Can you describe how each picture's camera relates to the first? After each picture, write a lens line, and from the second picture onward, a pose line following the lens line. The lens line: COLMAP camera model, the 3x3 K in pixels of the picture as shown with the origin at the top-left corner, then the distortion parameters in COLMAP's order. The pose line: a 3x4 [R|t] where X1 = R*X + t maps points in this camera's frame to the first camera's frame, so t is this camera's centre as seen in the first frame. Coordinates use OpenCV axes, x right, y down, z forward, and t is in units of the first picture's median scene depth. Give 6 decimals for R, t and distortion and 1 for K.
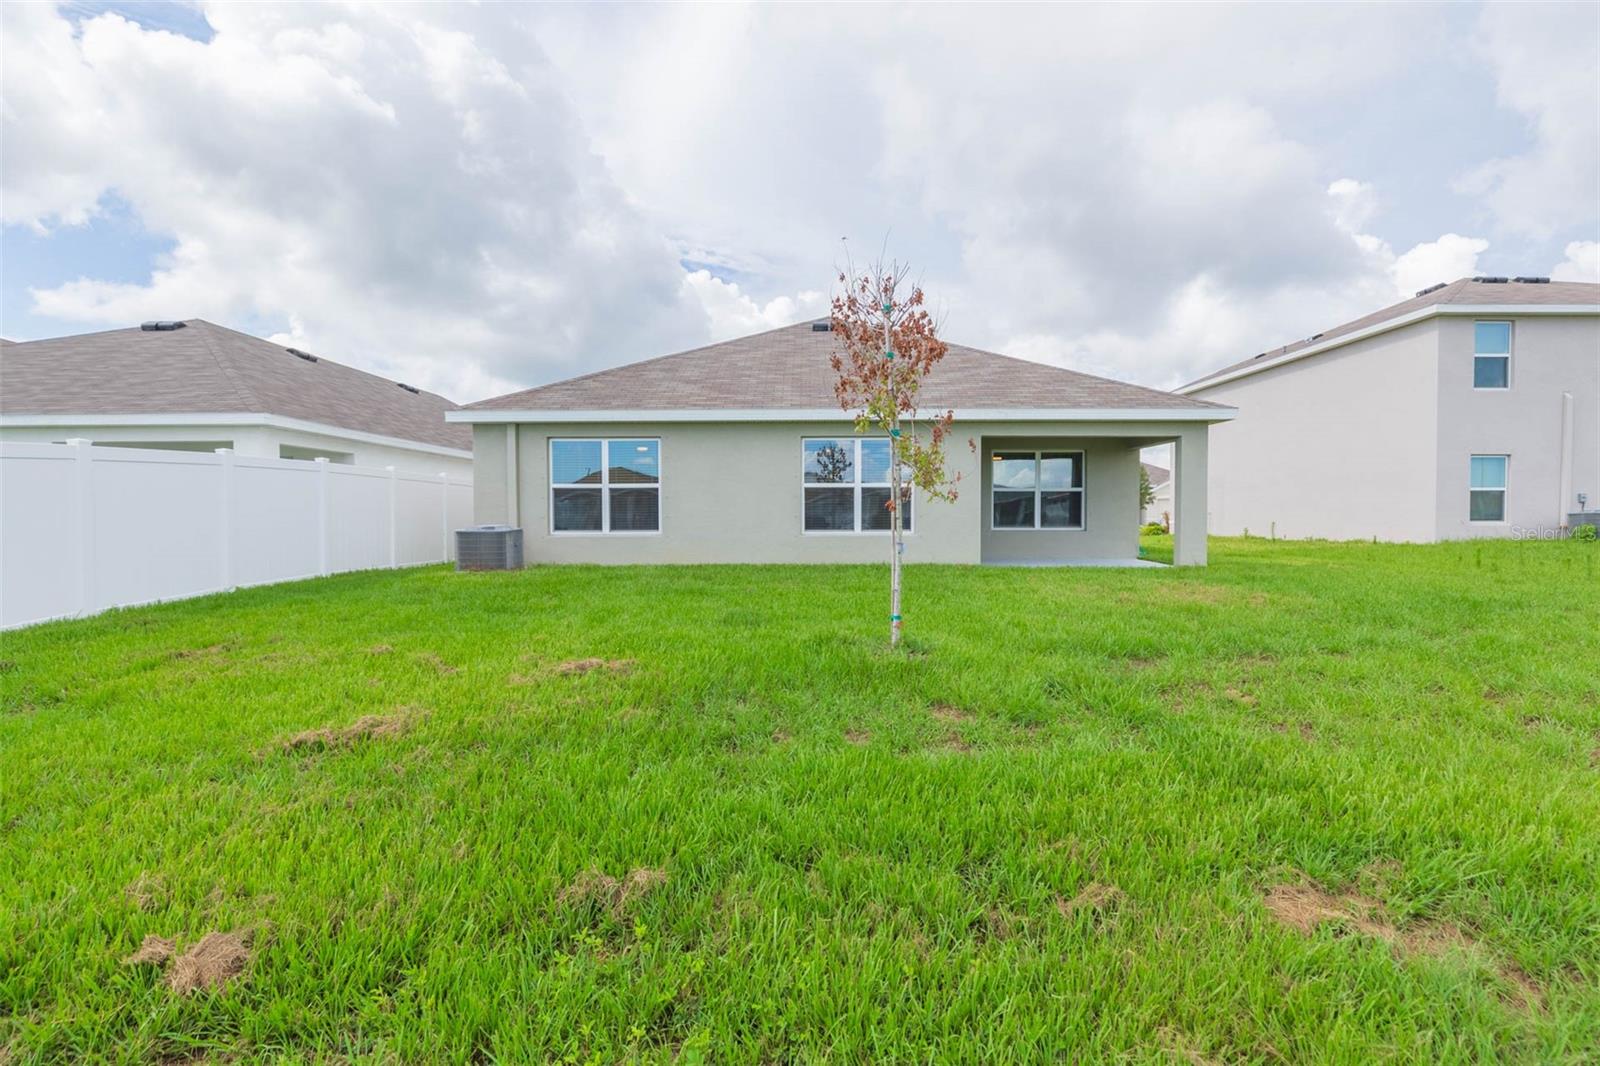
lens RADIAL K [[723.0, 0, 796.5], [0, 723.0, 527.2], [0, 0, 1]] dist [0.001240, -0.000237]
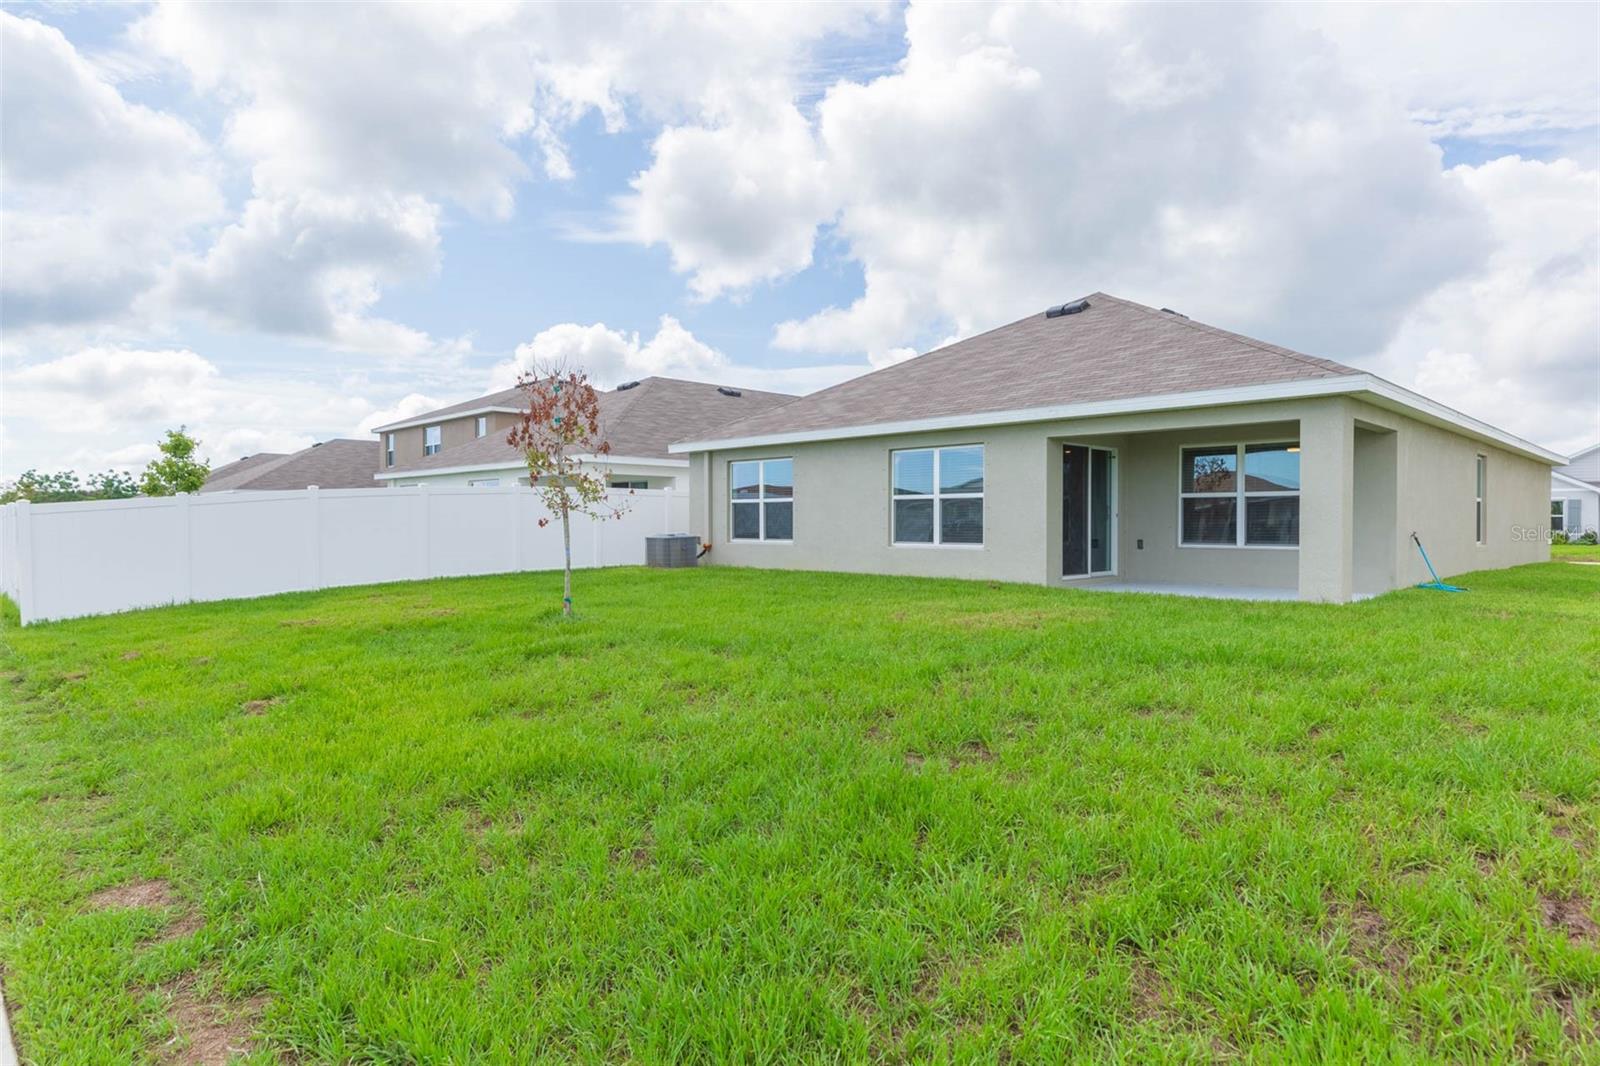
lens RADIAL K [[905.6, 0, 801.4], [0, 905.6, 533.0], [0, 0, 1]] dist [0.018674, 0.003096]
pose [[0.711251, 0.009174, -0.702879, 0.799489], [-0.017637, 0.999833, -0.004797, 0.000512], [0.702717, 0.015809, 0.711294, 0.013484]]
